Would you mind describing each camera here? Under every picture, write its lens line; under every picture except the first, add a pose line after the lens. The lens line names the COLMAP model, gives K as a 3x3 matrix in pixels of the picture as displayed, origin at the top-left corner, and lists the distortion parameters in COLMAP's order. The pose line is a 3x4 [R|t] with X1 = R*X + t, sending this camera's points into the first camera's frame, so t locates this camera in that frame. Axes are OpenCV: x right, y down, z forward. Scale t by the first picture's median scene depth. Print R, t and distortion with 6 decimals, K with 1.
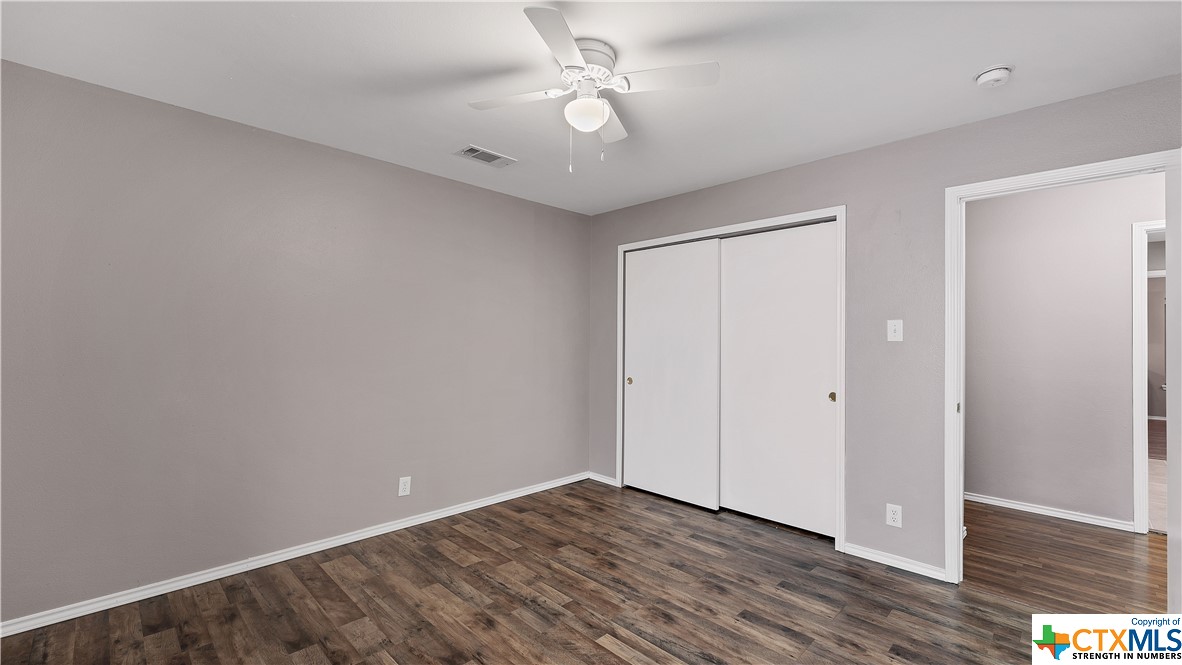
lens RADIAL K [[483.6, 0, 594.8], [0, 483.6, 332.2], [0, 0, 1]] dist [0.001843, 0.000385]
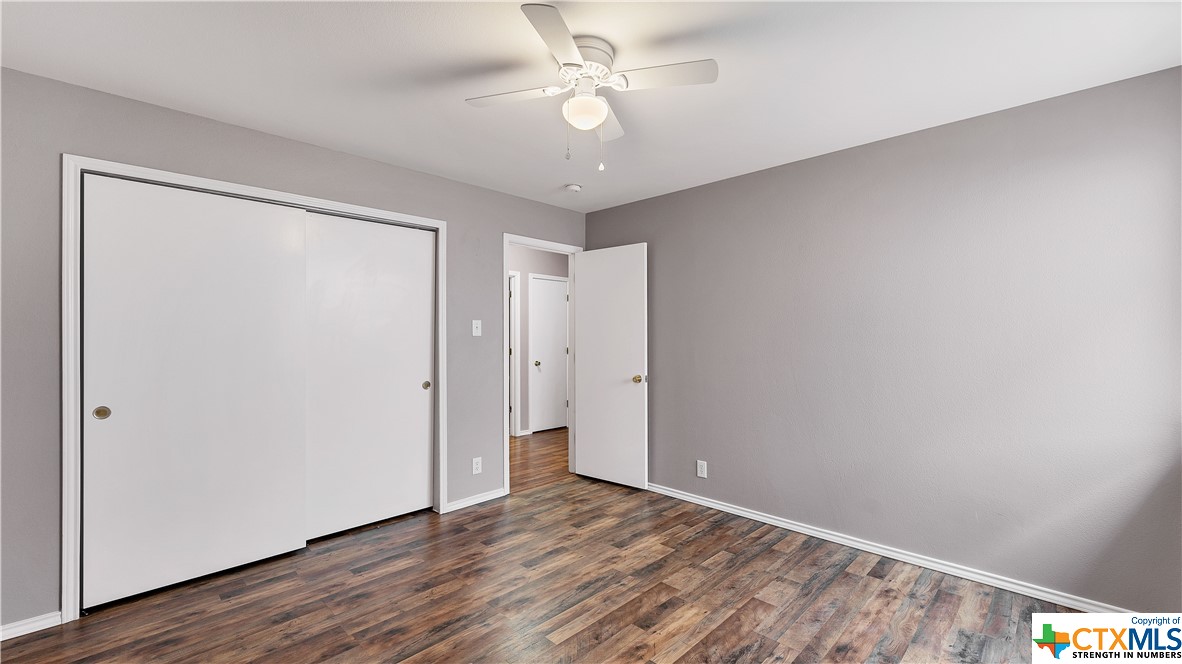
lens RADIAL K [[467.9, 0, 594.7], [0, 467.9, 335.8], [0, 0, 1]] dist [0.000902, 0.000143]
pose [[0.017837, -0.007120, 0.999816, -0.670493], [-0.010805, 0.999915, 0.007313, 0.005556], [-0.999783, -0.010933, 0.017759, 0.654713]]
